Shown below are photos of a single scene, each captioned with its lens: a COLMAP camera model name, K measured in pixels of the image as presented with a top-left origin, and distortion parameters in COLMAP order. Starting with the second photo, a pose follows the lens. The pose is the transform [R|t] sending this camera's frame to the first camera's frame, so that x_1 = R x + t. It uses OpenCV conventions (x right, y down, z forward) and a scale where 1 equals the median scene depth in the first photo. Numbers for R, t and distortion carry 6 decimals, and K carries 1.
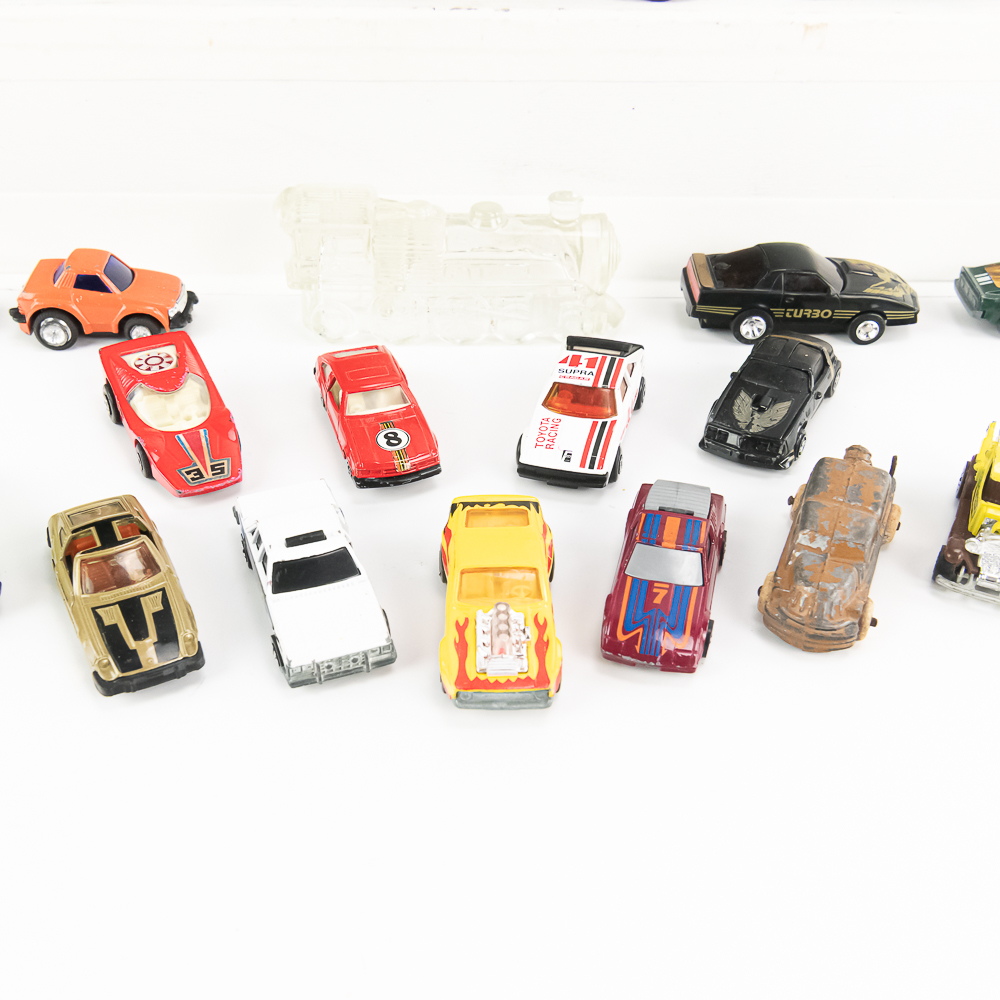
lens RADIAL K [[1224.9, 0, 499.9], [0, 1224.9, 500.0], [0, 0, 1]] dist [-0.015279, 0.000000]
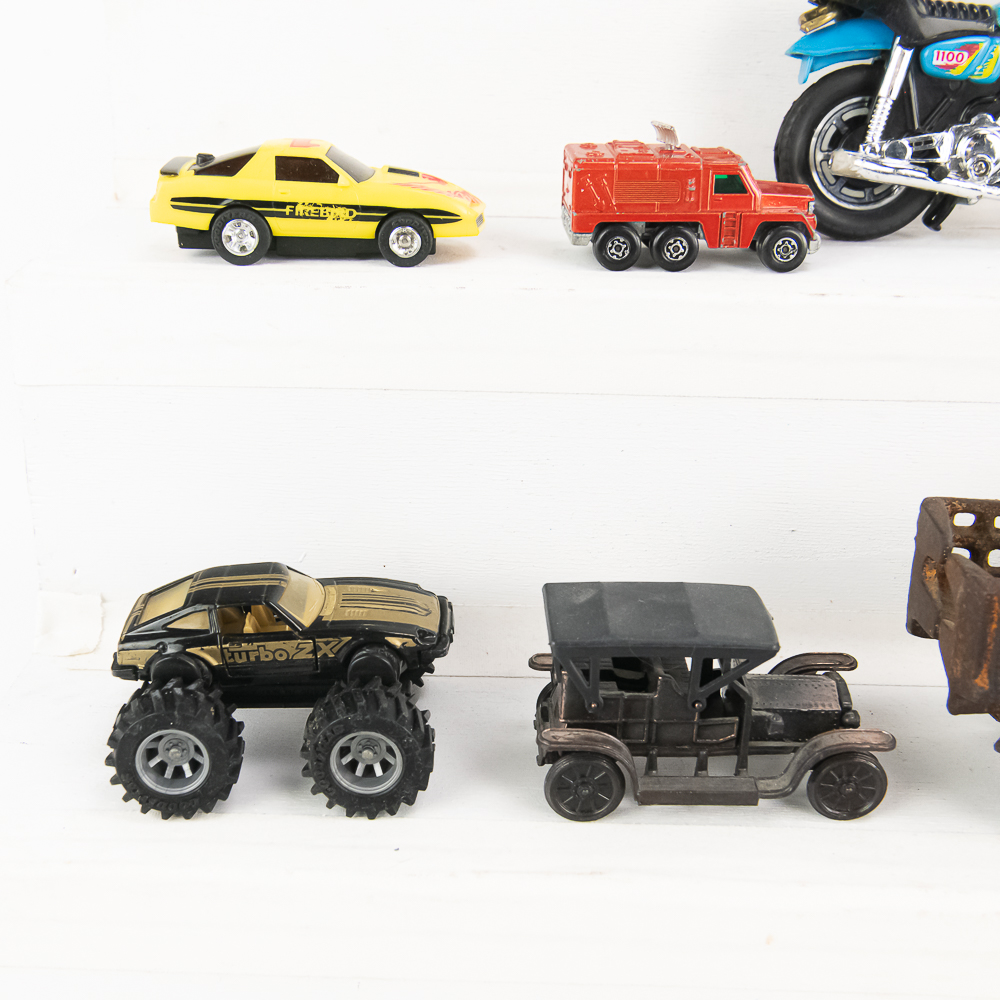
lens RADIAL K [[1434.0, 0, 499.4], [0, 1434.0, 498.7], [0, 0, 1]] dist [-0.004908, 0.000000]
pose [[0.999662, 0.016264, -0.020265, -0.407698], [-0.020748, 0.969116, -0.245730, -0.469785], [0.015643, 0.246067, 0.969127, 0.333659]]
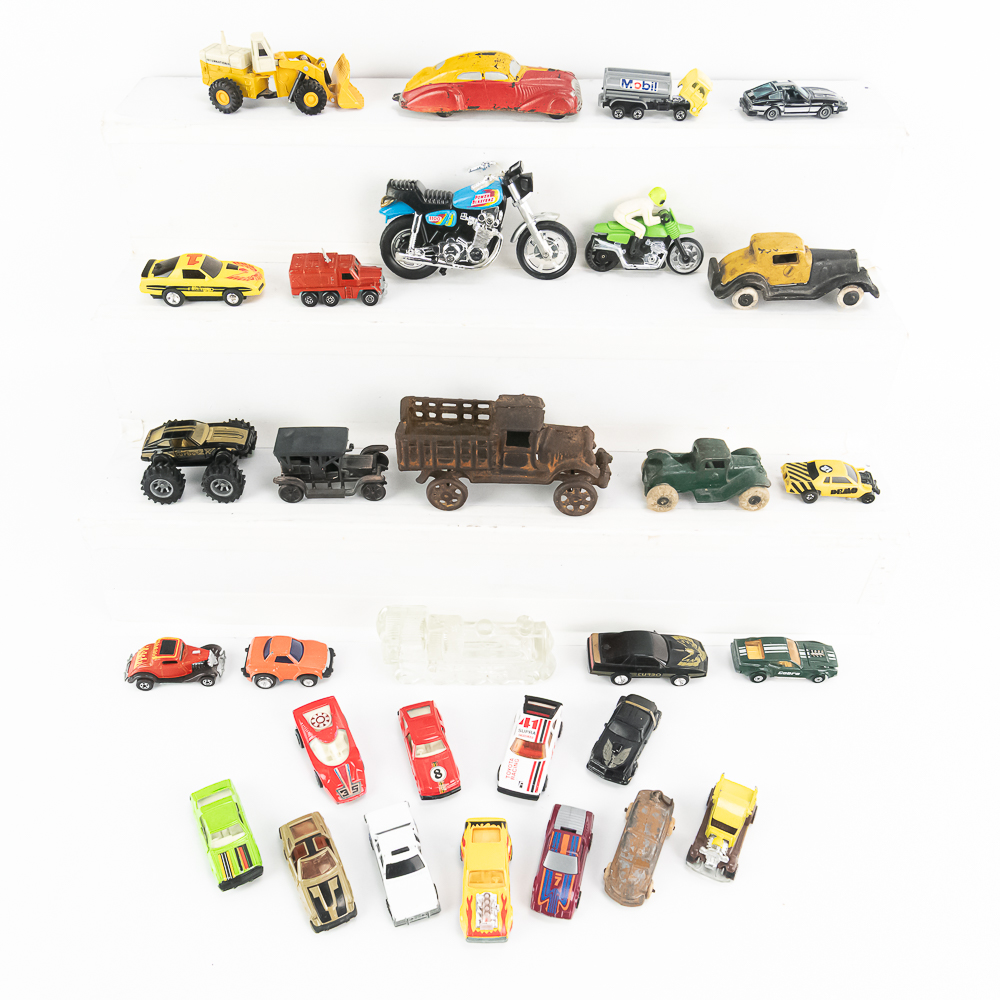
lens RADIAL K [[961.9, 0, 500.0], [0, 961.9, 507.0], [0, 0, 1]] dist [0.001372, 0.000000]
pose [[0.999933, 0.007818, -0.008537, 0.028917], [-0.007188, 0.997415, 0.071494, -0.617121], [0.009073, -0.071428, 0.997404, -0.603753]]
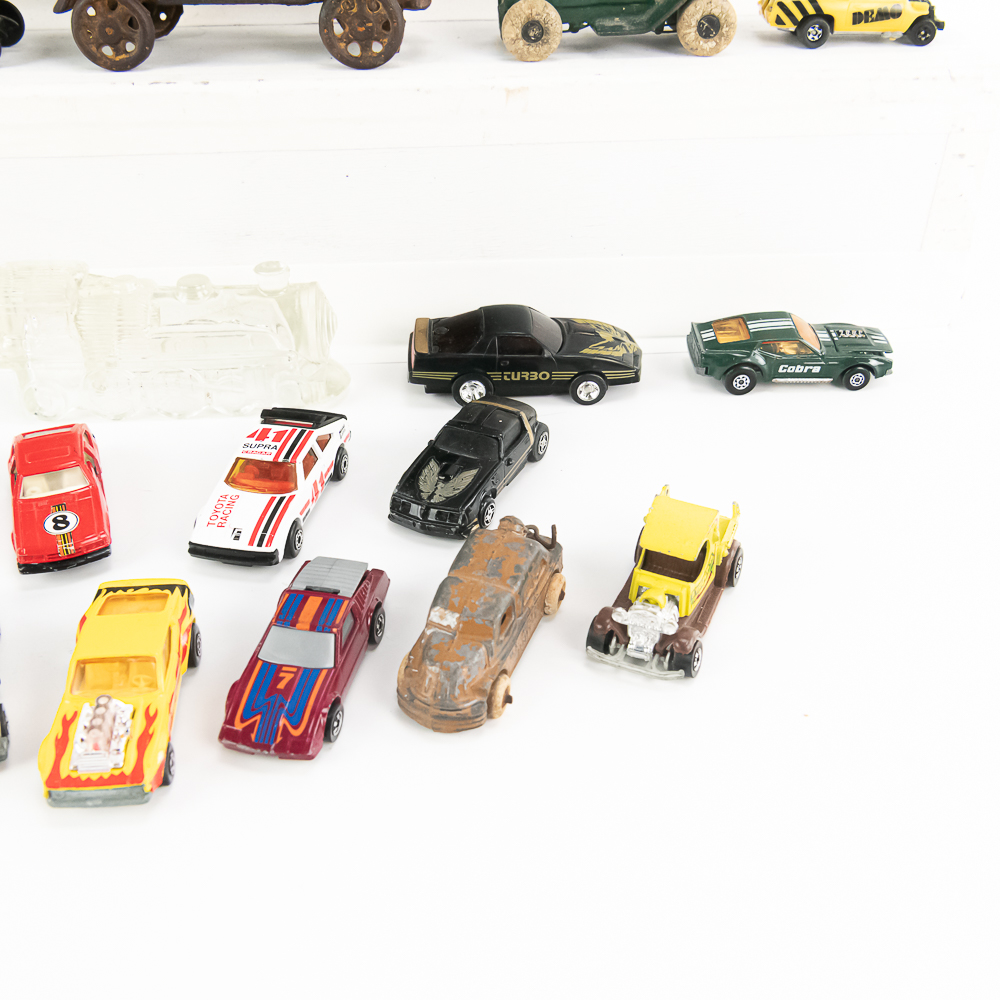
lens RADIAL K [[1224.9, 0, 495.9], [0, 1224.9, 502.1], [0, 0, 1]] dist [-0.015279, 0.000000]
pose [[0.999225, -0.033313, 0.020944, 0.237897], [0.033987, 0.998888, -0.032667, -0.021958], [-0.019833, 0.033353, 0.999247, 0.013865]]
